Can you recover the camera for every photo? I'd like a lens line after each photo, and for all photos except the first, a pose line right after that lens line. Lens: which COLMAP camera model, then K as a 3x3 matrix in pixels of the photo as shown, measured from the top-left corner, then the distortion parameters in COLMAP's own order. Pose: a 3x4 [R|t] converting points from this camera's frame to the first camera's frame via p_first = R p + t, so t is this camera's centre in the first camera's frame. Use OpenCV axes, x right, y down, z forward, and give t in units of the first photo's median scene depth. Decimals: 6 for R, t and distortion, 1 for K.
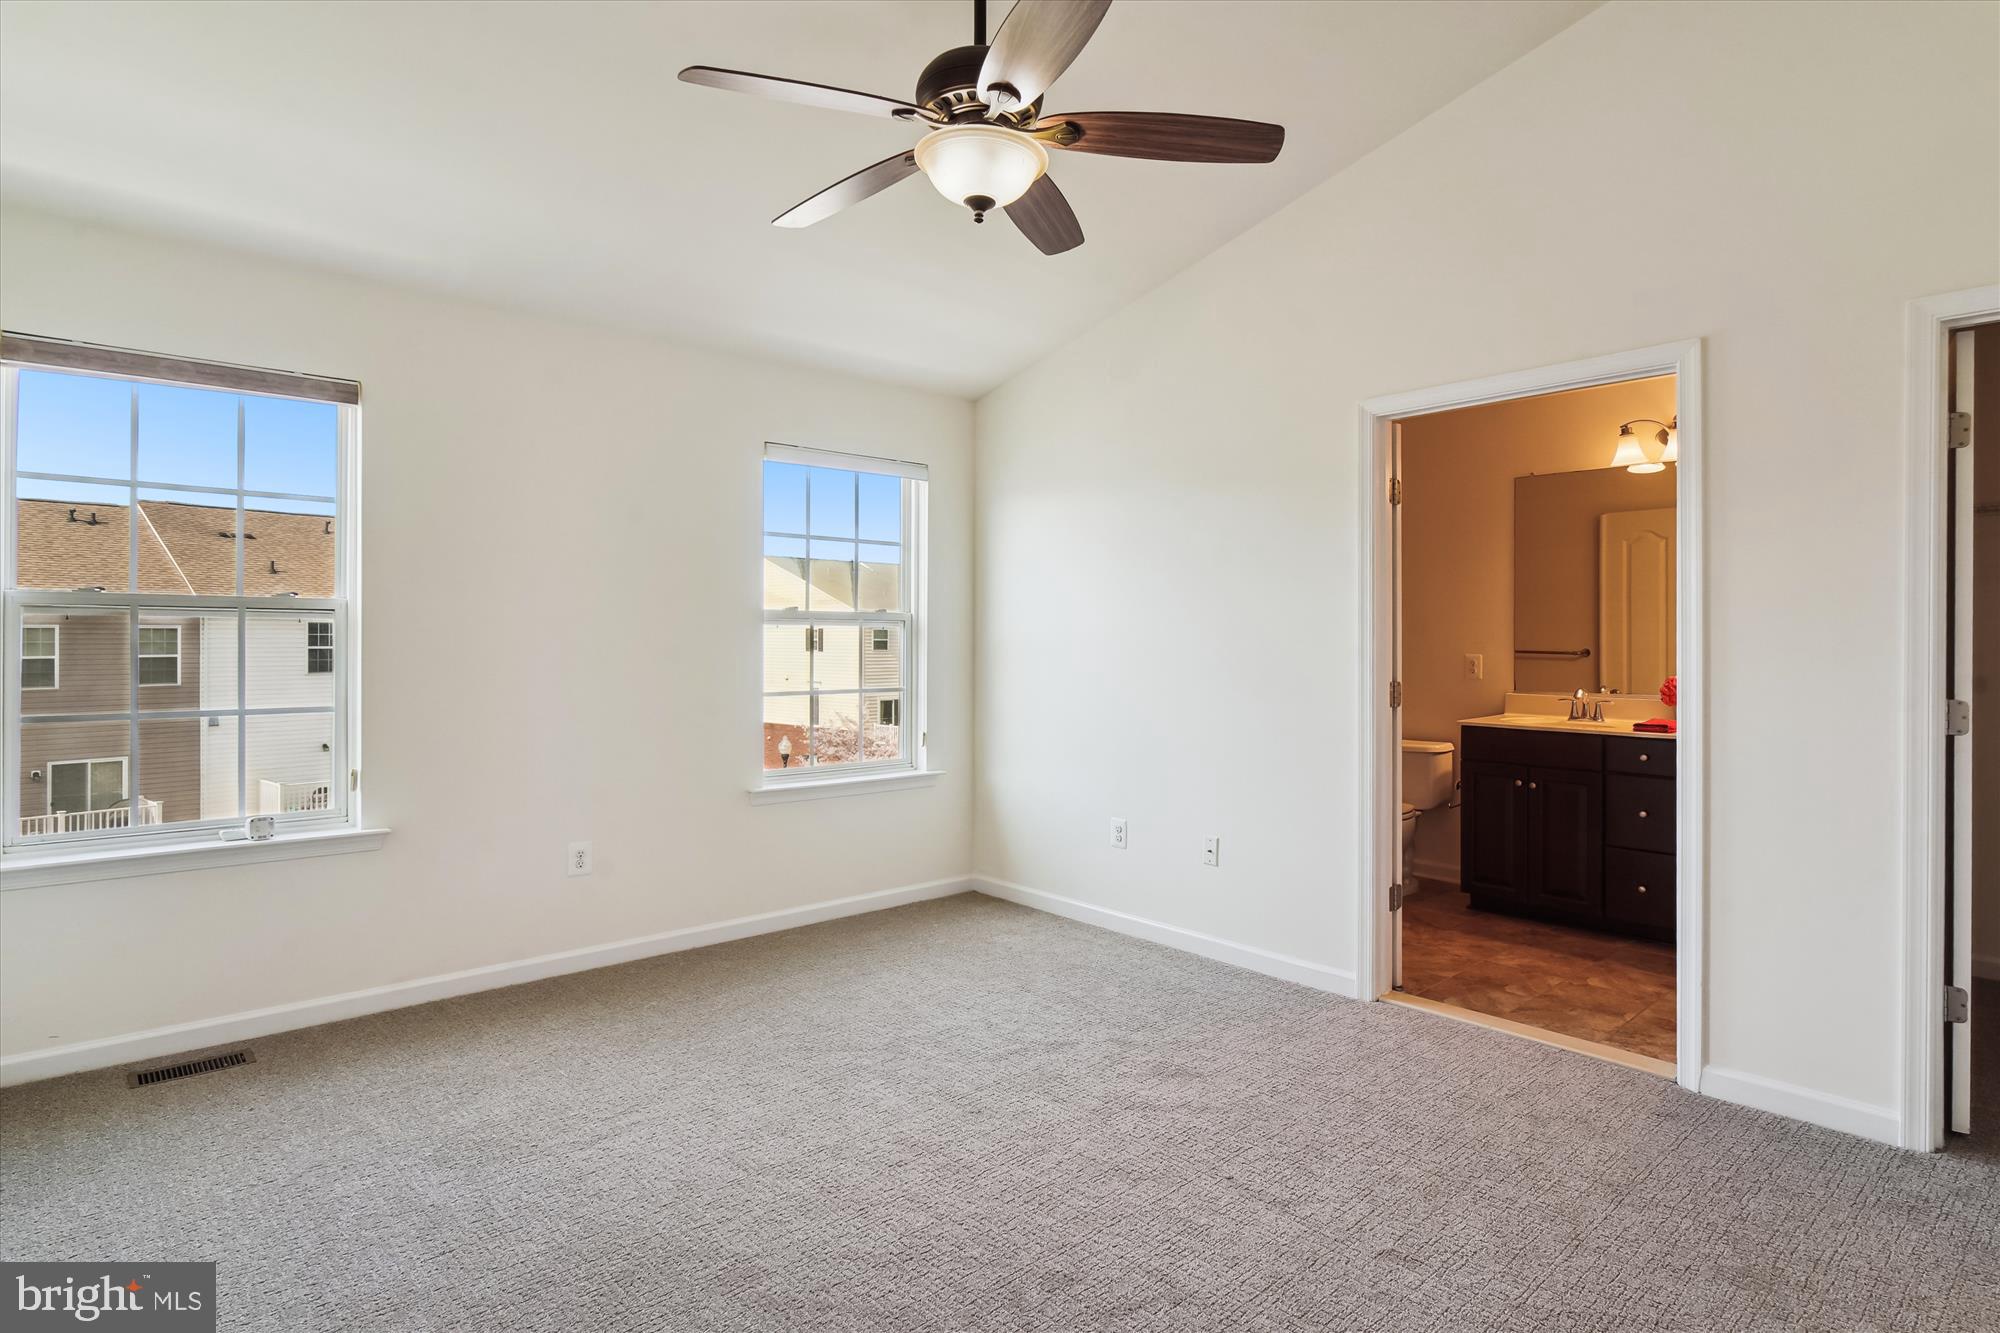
lens RADIAL K [[1050.7, 0, 977.4], [0, 1050.7, 652.0], [0, 0, 1]] dist [-0.002726, -0.000108]
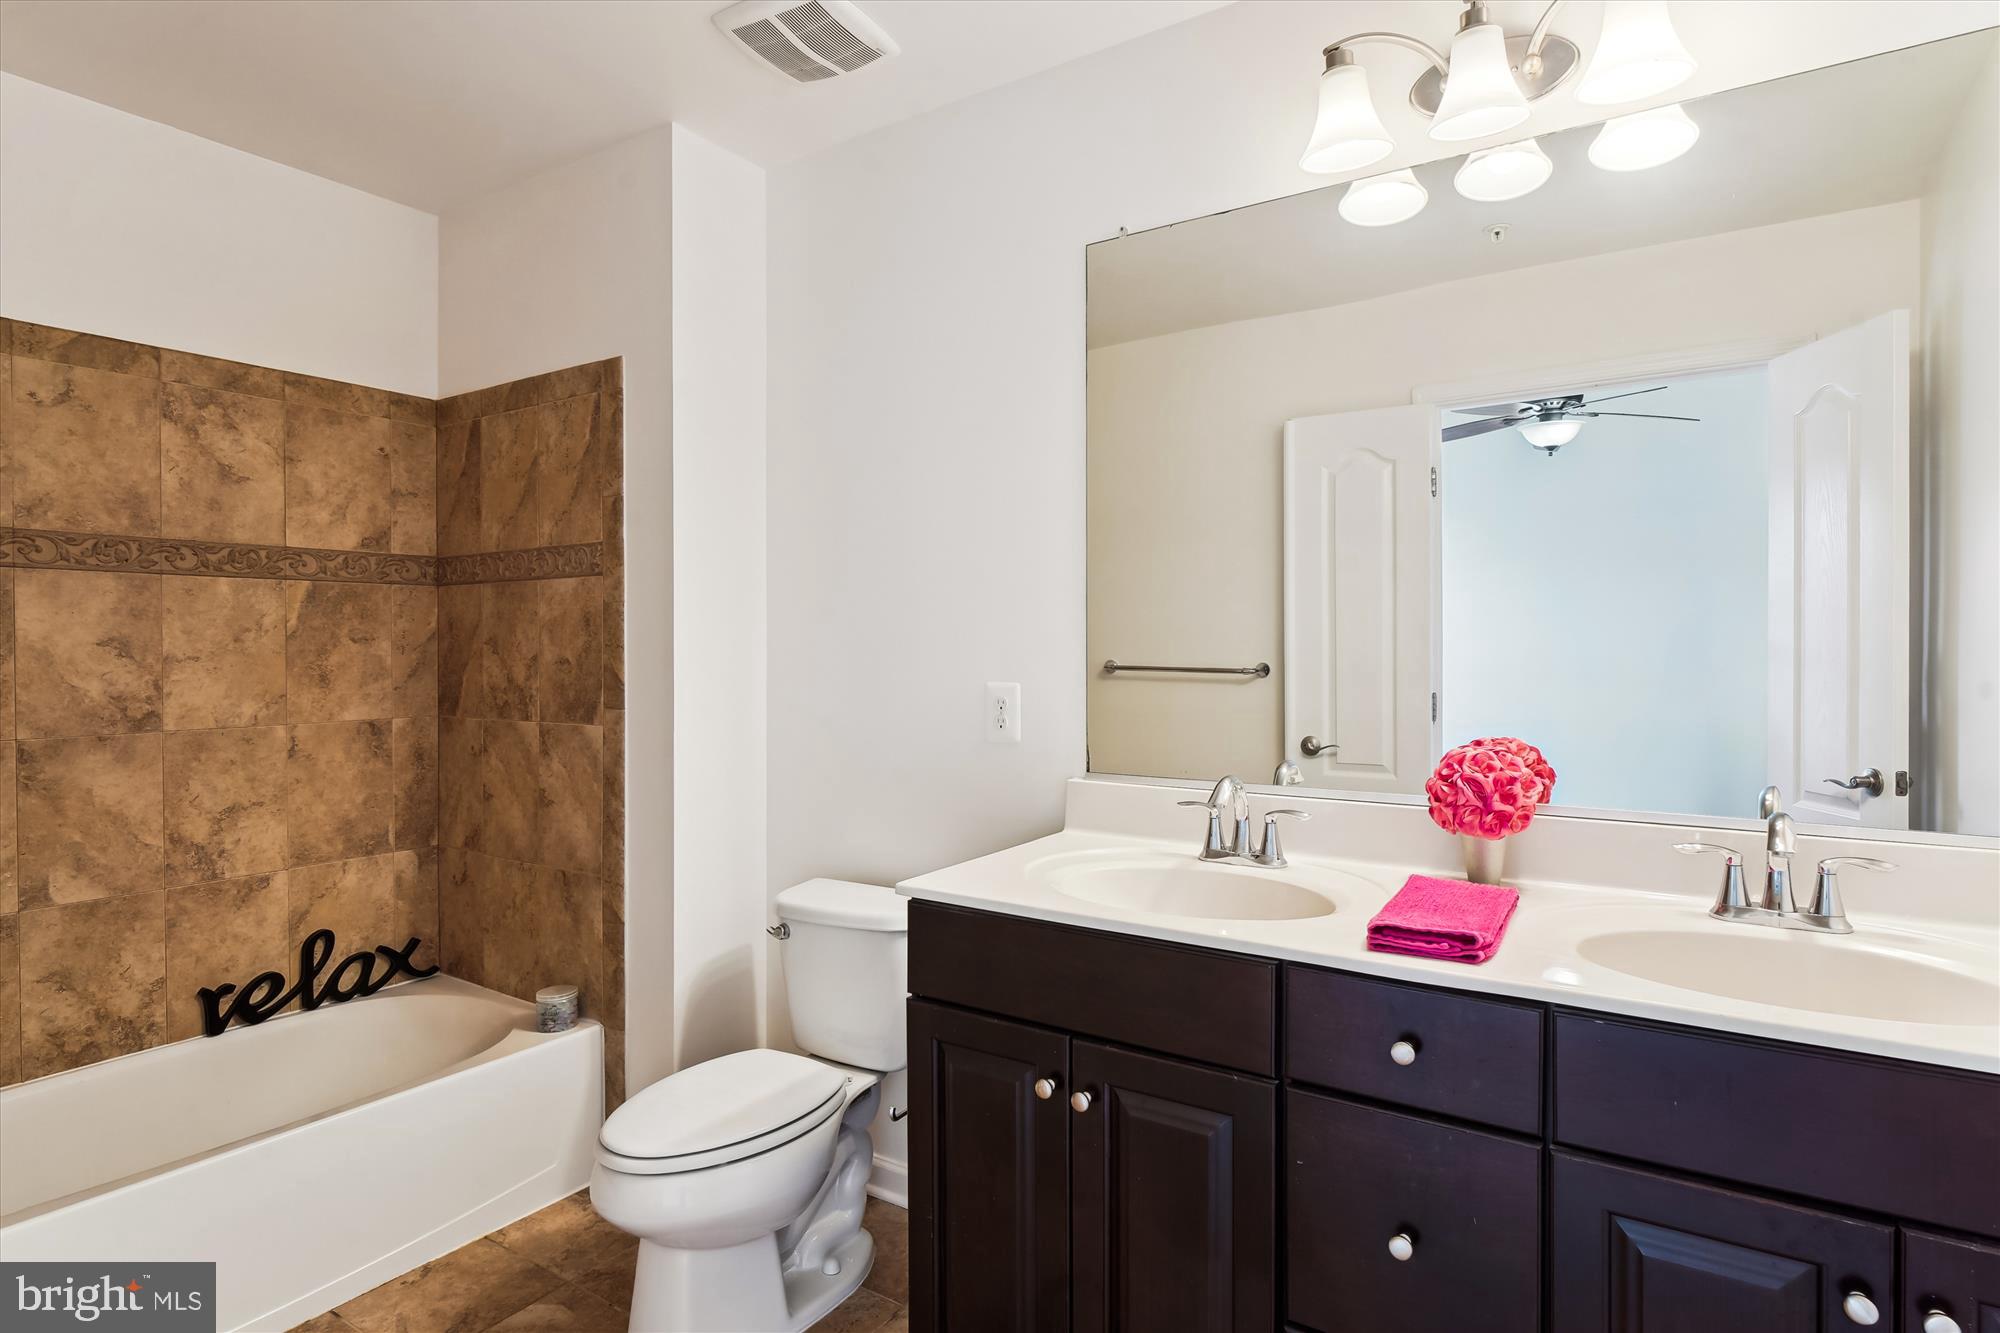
lens RADIAL K [[1050.7, 0, 977.4], [0, 1050.7, 652.0], [0, 0, 1]] dist [-0.002726, -0.000108]
pose [[0.971030, 0.001086, 0.238956, 0.361644], [0.001153, 0.999957, -0.009233, -0.004988], [-0.238955, 0.009241, 0.970987, 0.597248]]
